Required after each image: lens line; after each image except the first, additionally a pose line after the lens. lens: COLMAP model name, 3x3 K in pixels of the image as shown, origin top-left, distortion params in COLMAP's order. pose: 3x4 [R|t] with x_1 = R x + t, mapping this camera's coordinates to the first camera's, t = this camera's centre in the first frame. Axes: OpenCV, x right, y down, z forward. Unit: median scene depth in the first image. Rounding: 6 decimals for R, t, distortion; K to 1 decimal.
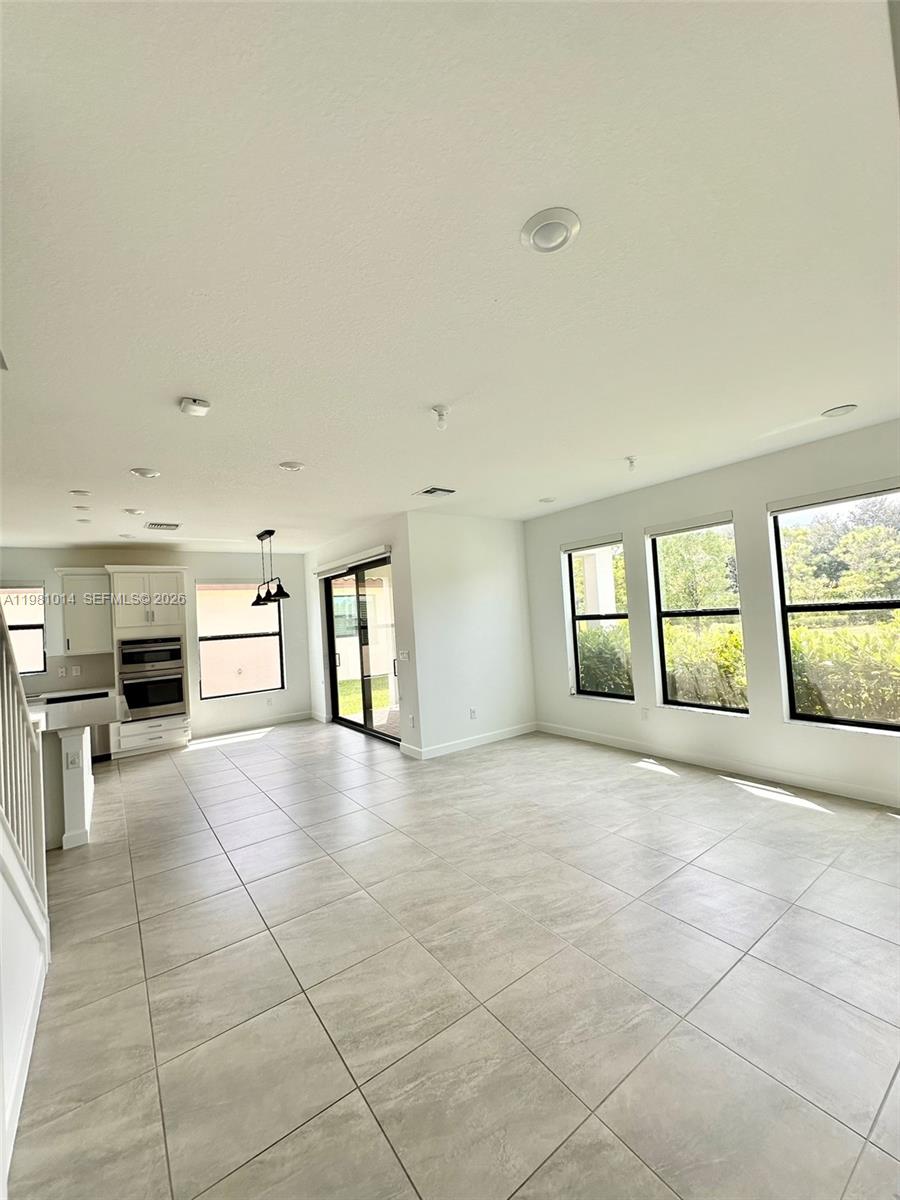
lens RADIAL K [[477.6, 0, 446.7], [0, 477.6, 600.2], [0, 0, 1]] dist [-0.008290, 0.001549]
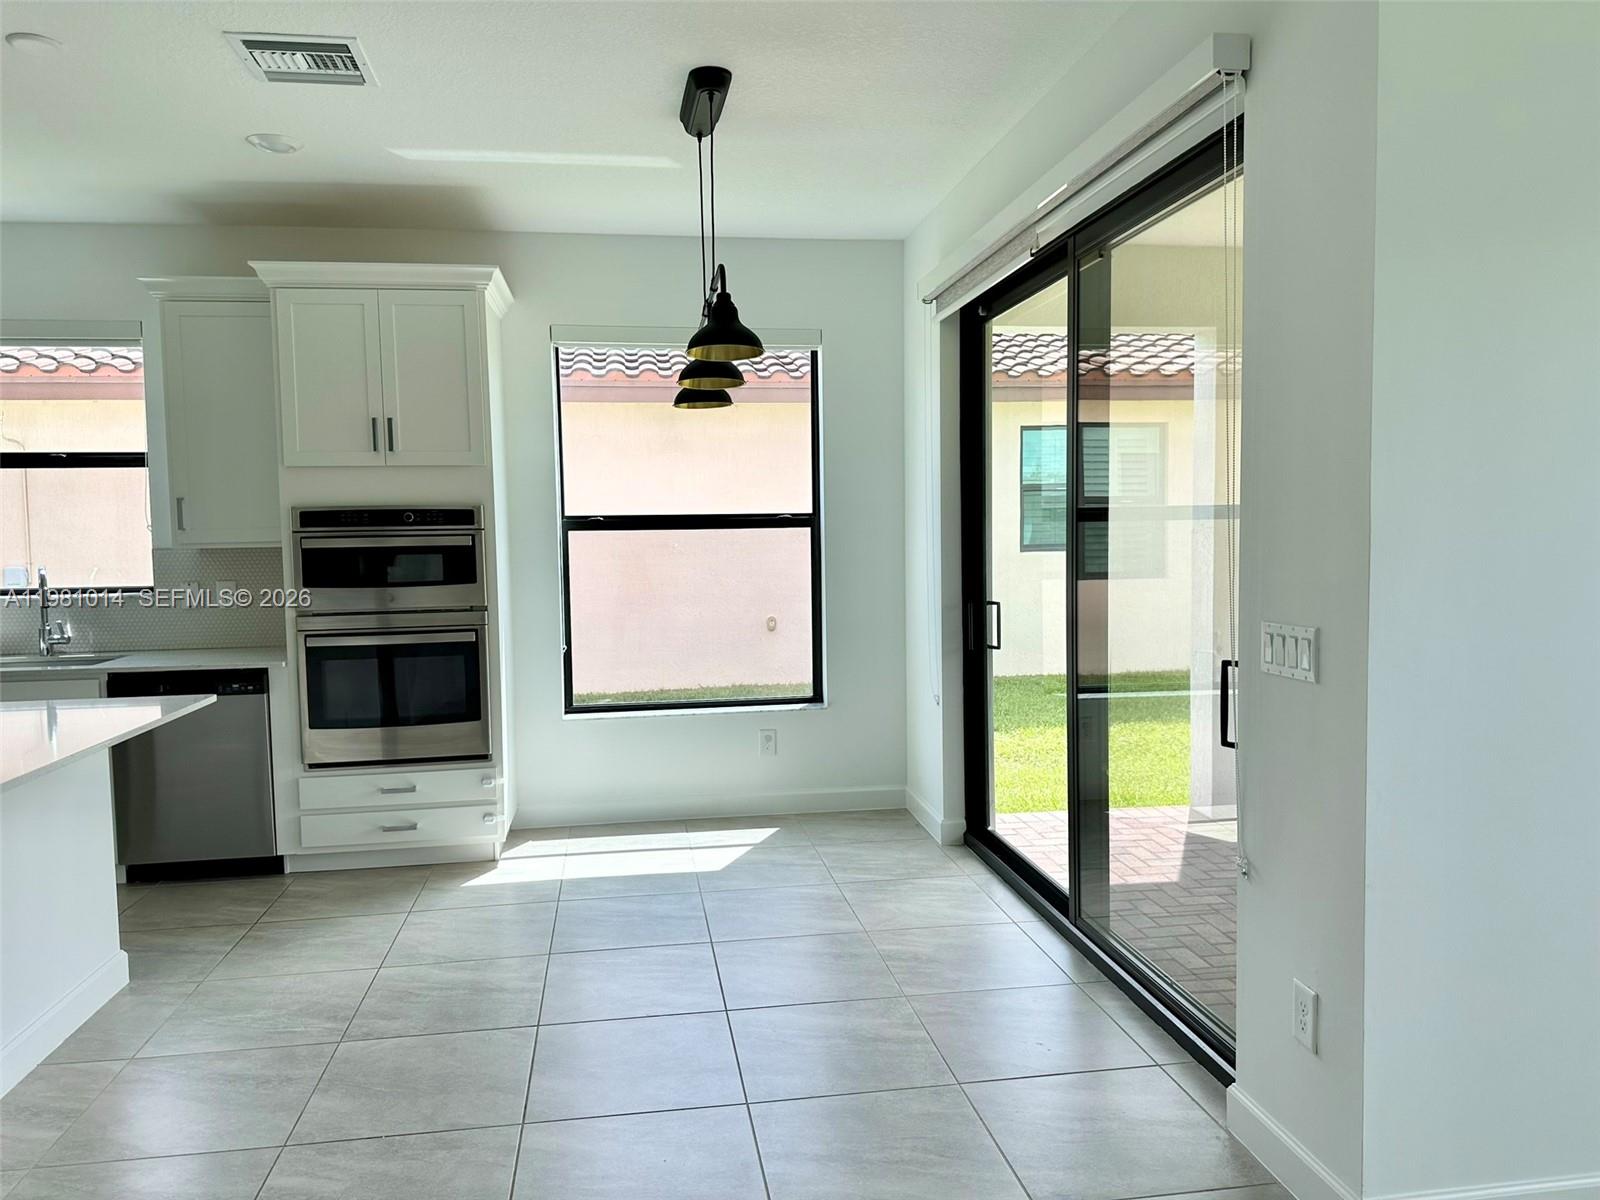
lens RADIAL K [[1133.2, 0, 790.8], [0, 1133.2, 600.5], [0, 0, 1]] dist [0.044994, -0.050298]
pose [[0.892864, 0.078150, -0.443494, -0.054300], [-0.025064, 0.991924, 0.124331, 0.039061], [0.449629, -0.099895, 0.887612, 0.432950]]
